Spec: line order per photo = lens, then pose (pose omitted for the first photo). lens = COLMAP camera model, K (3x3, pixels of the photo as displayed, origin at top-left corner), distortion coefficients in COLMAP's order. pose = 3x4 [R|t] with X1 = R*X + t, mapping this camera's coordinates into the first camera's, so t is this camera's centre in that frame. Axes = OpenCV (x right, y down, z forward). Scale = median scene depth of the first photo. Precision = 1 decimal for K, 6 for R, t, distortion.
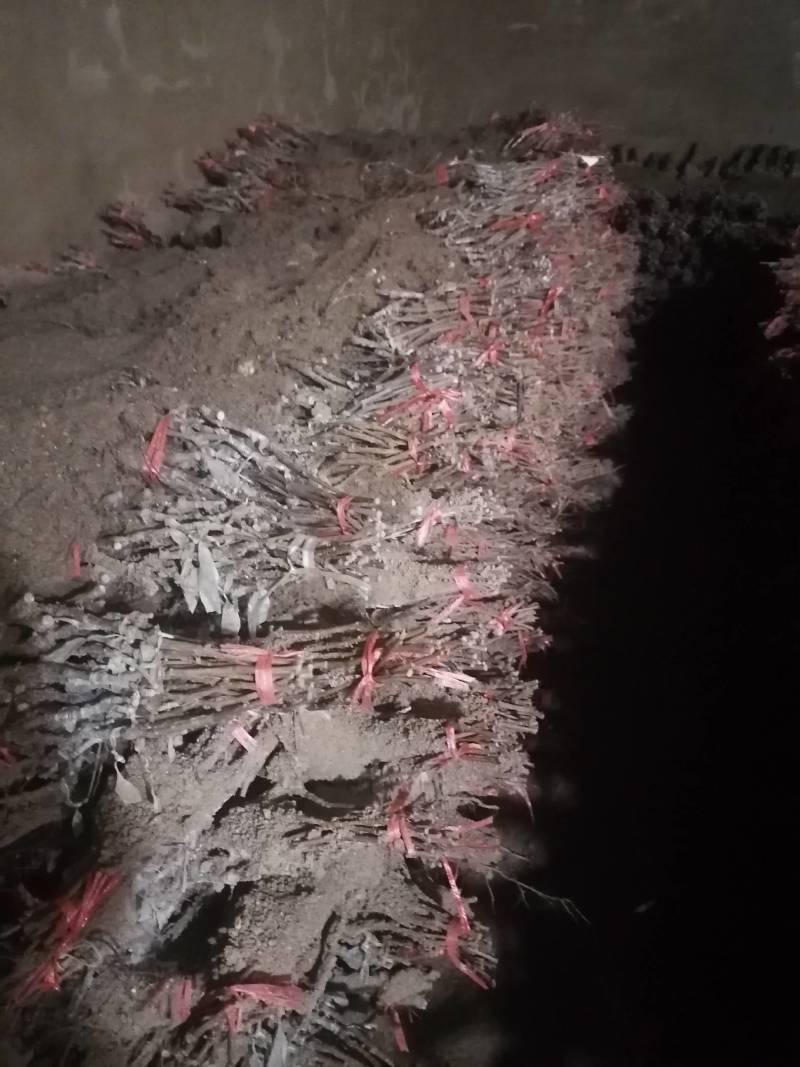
lens RADIAL K [[825.0, 0, 400.0], [0, 825.0, 533.5], [0, 0, 1]] dist [0.126748, -0.149918]
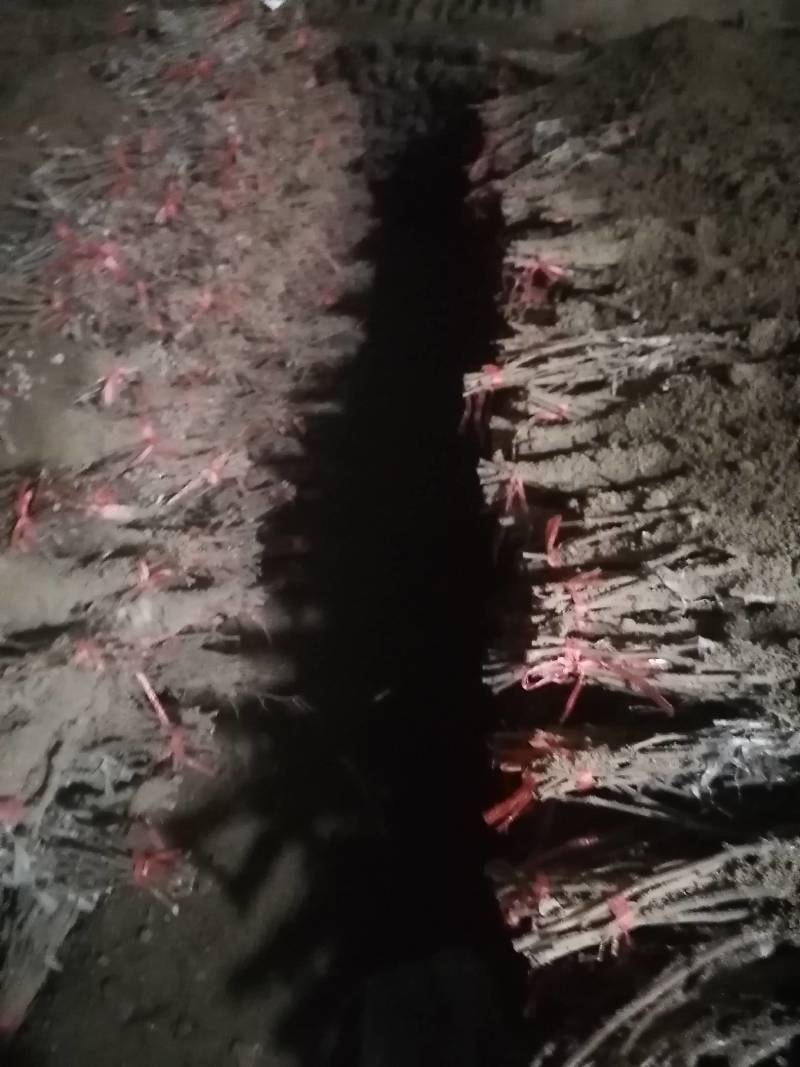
lens RADIAL K [[825.0, 0, 400.0], [0, 825.0, 533.5], [0, 0, 1]] dist [0.126748, -0.149918]
pose [[0.971007, -0.154384, 0.182512, 0.119706], [0.128650, 0.980981, 0.145347, 0.050223], [-0.201480, -0.117653, 0.972401, -0.078936]]
